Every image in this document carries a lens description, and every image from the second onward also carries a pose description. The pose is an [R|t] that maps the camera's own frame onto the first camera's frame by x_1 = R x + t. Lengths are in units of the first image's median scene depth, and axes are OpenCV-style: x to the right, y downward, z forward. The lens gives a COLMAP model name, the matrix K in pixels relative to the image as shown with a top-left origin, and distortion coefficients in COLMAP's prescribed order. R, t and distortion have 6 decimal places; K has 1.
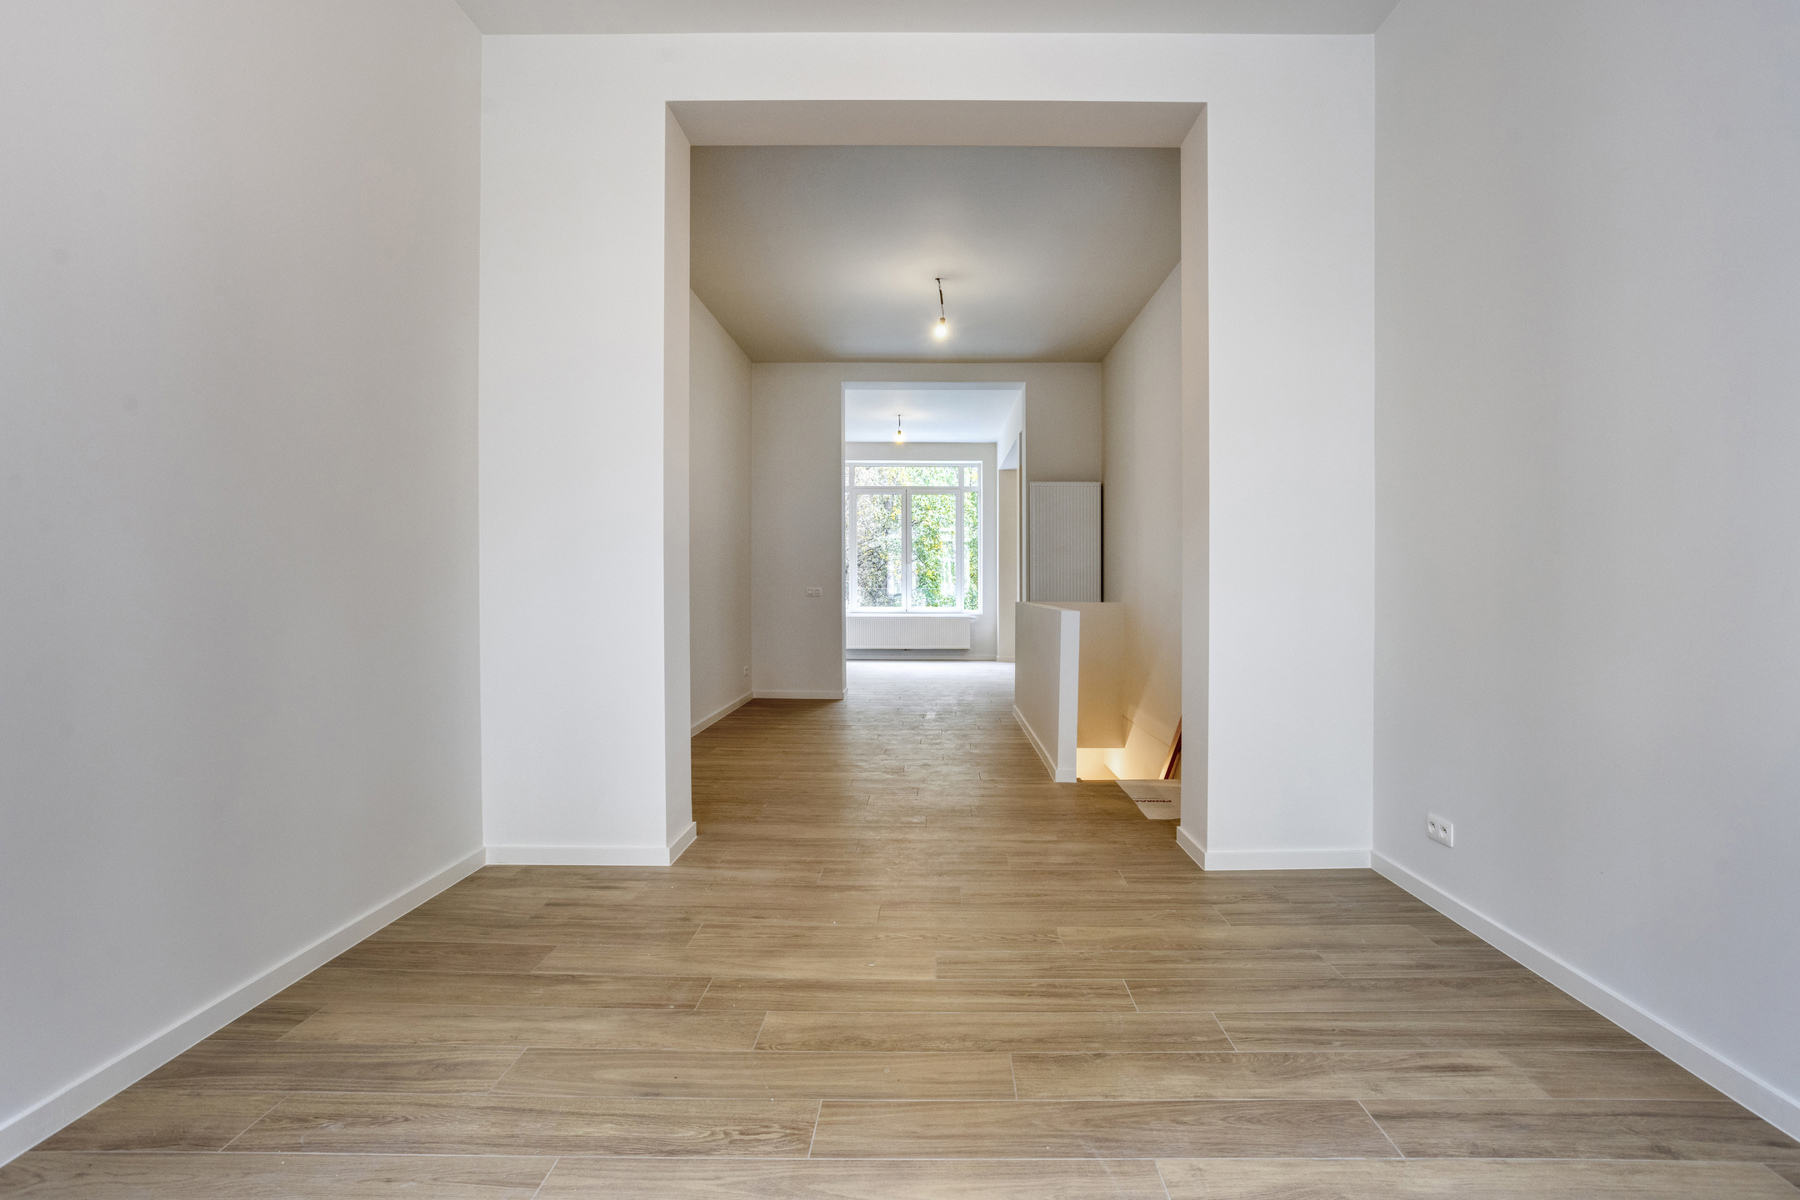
lens RADIAL K [[873.9, 0, 914.3], [0, 873.9, 599.3], [0, 0, 1]] dist [-0.005998, -0.000025]
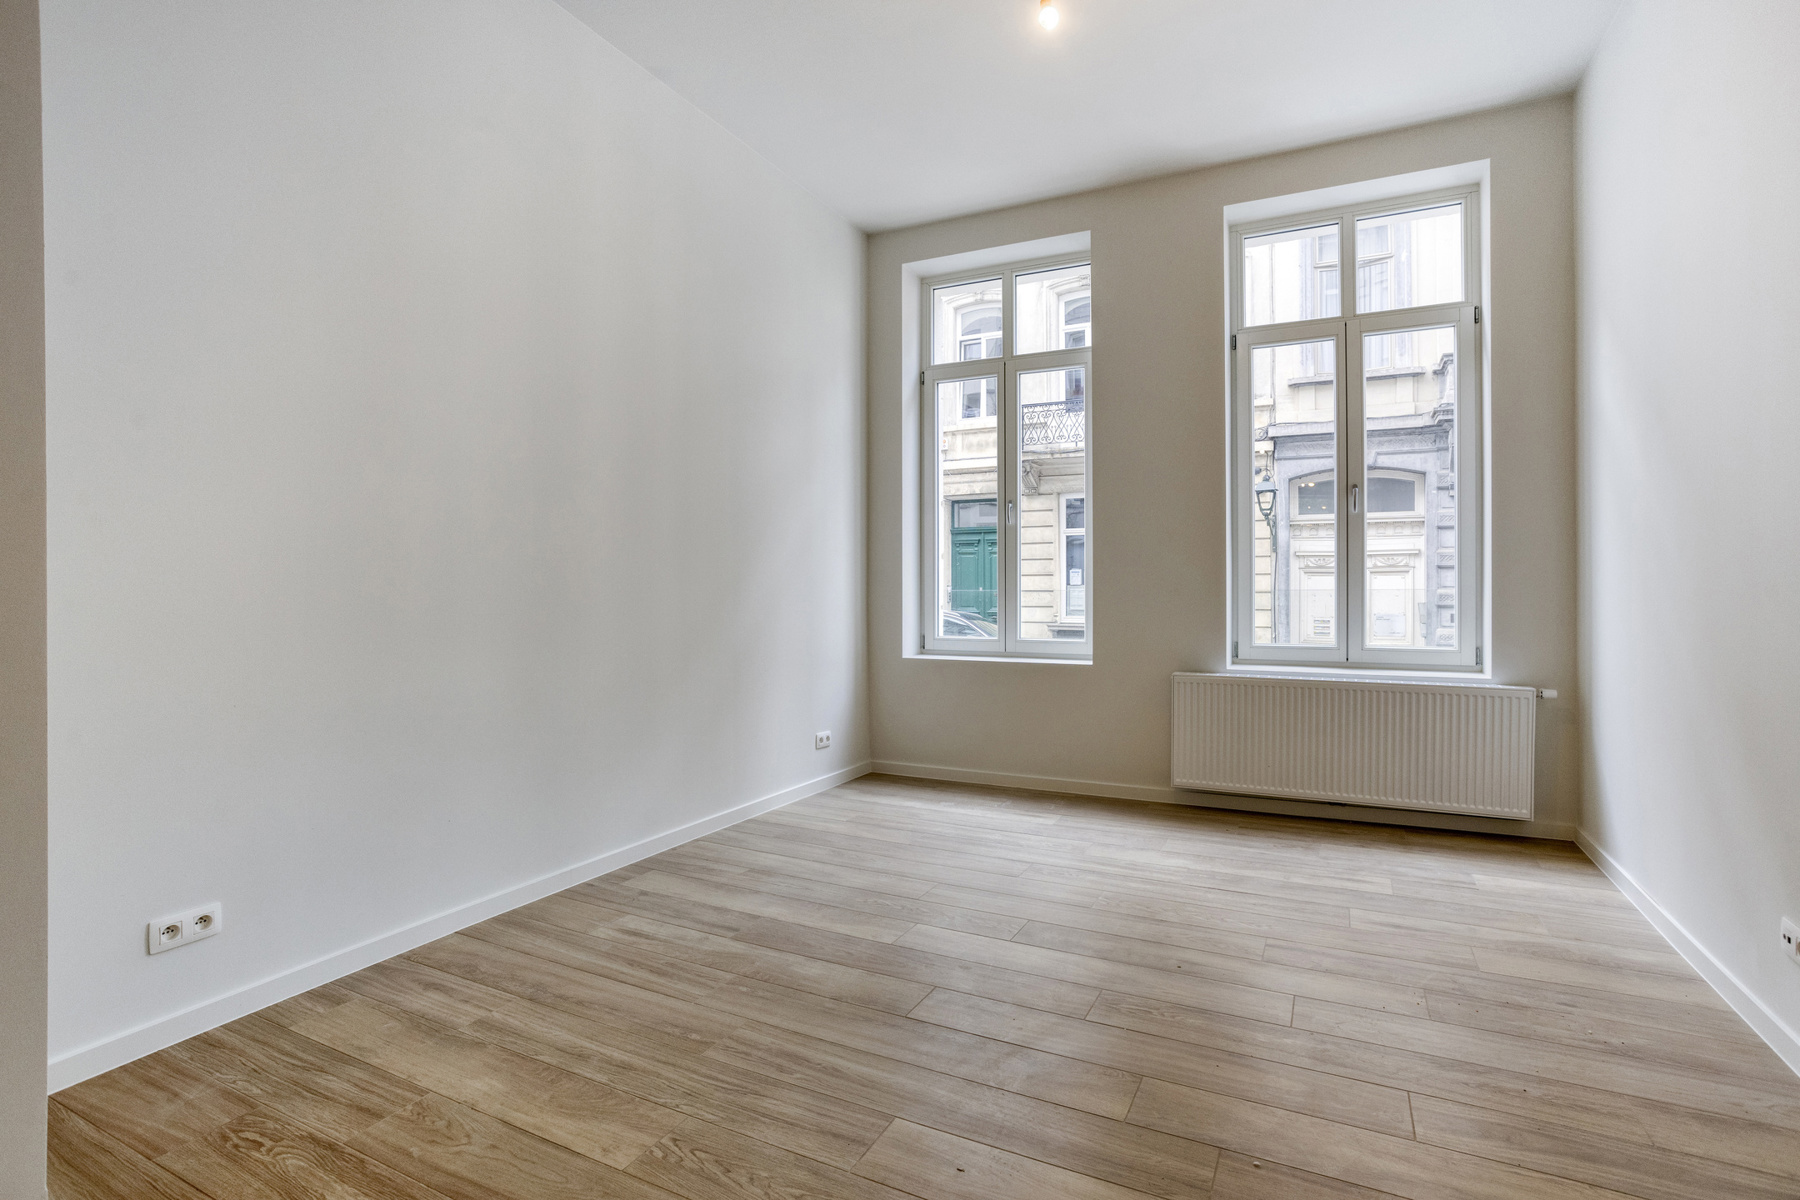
lens RADIAL K [[873.9, 0, 896.7], [0, 873.9, 596.6], [0, 0, 1]] dist [-0.005998, -0.000025]
pose [[-0.899028, -0.004323, 0.437870, -0.328929], [0.007907, 0.999628, 0.026103, -0.037414], [-0.437820, 0.026929, -0.898659, 1.799385]]
